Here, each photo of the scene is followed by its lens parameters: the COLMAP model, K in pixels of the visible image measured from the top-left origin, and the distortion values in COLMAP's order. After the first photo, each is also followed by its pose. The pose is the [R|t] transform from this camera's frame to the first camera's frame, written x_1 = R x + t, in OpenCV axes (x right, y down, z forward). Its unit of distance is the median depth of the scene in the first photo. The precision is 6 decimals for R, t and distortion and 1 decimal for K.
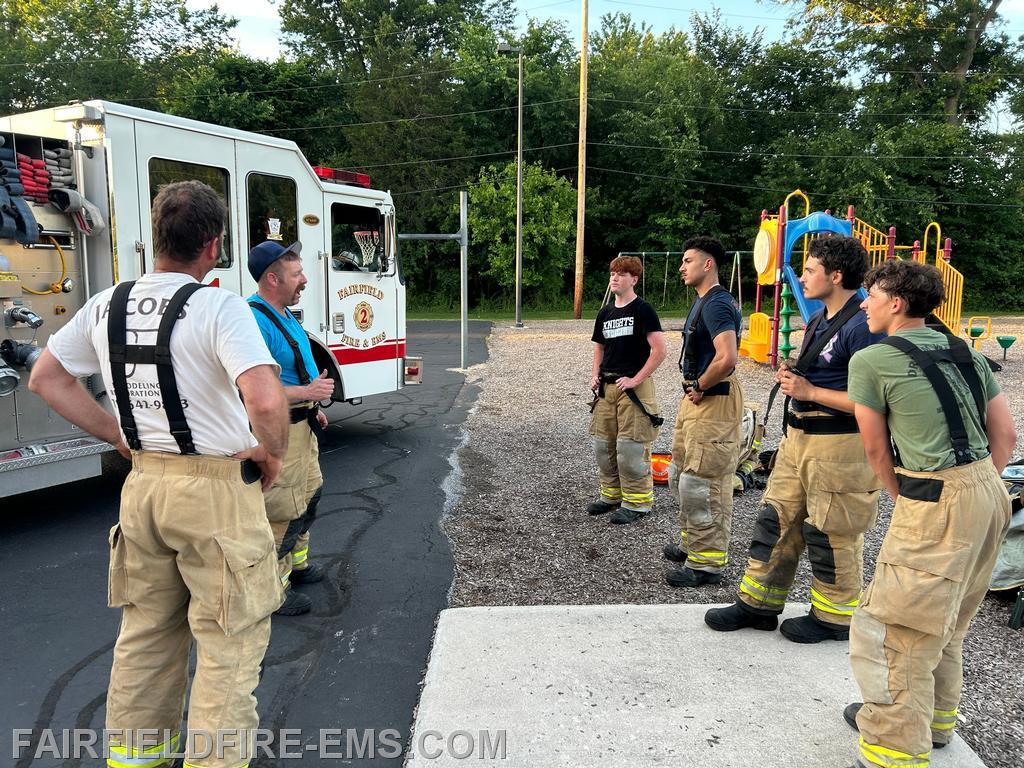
lens RADIAL K [[791.4, 0, 513.0], [0, 791.4, 389.4], [0, 0, 1]] dist [0.064666, -0.036651]
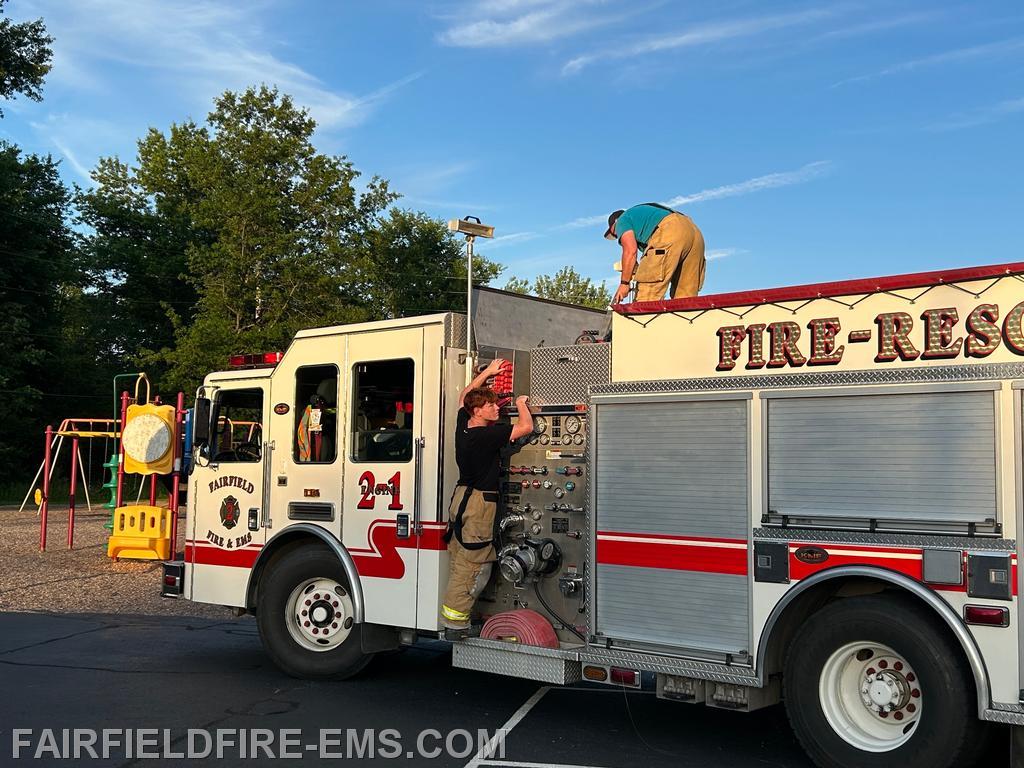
lens RADIAL K [[992.0, 0, 513.8], [0, 992.0, 381.1], [0, 0, 1]] dist [0.104955, 0.000000]
pose [[-0.058910, -0.099628, -0.993279, 0.183870], [-0.139588, 0.986054, -0.090625, -0.035821], [0.988456, 0.133312, -0.071995, 0.274327]]
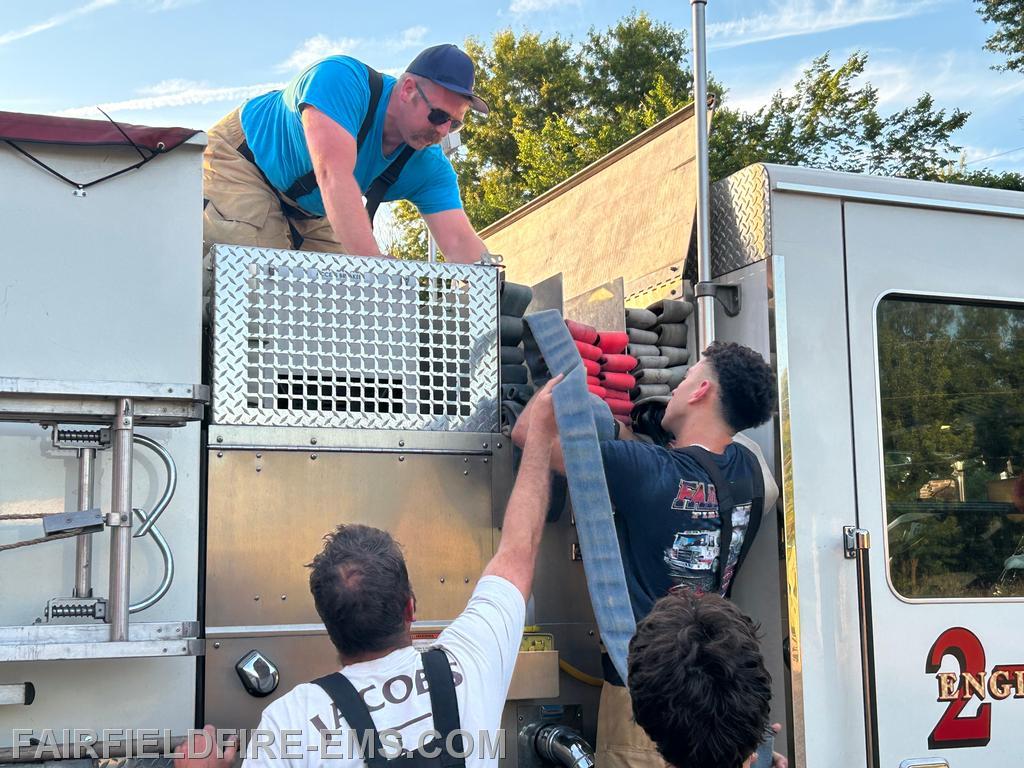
lens RADIAL K [[1505.5, 0, 507.6], [0, 1505.5, 356.9], [0, 0, 1]] dist [0.036301, 0.000000]
pose [[0.816869, -0.113014, -0.565644, -0.041964], [-0.053225, 0.961668, -0.269001, -0.015221], [0.574363, 0.249845, 0.779541, 0.082307]]
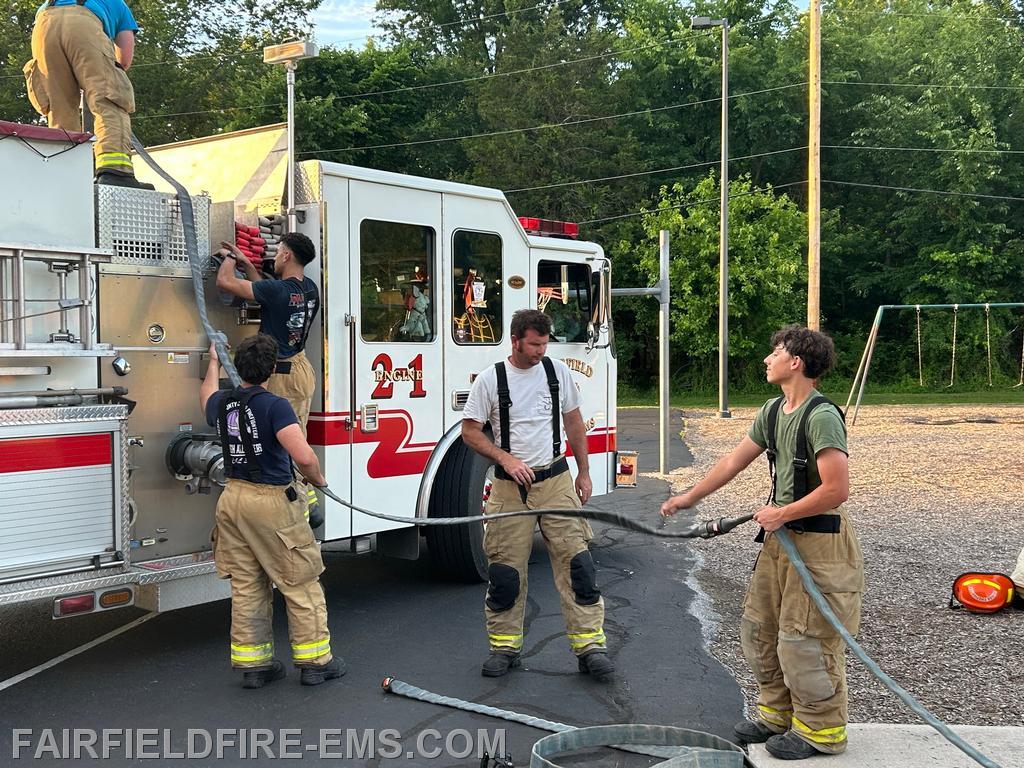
lens RADIAL K [[1251.0, 0, 512.3], [0, 1251.0, 382.6], [0, 0, 1]] dist [0.080419, 0.000000]
pose [[0.990498, -0.009324, -0.137213, -0.019934], [-0.005798, 0.993981, -0.109397, 0.007439], [0.137407, 0.109153, 0.984482, -0.060662]]
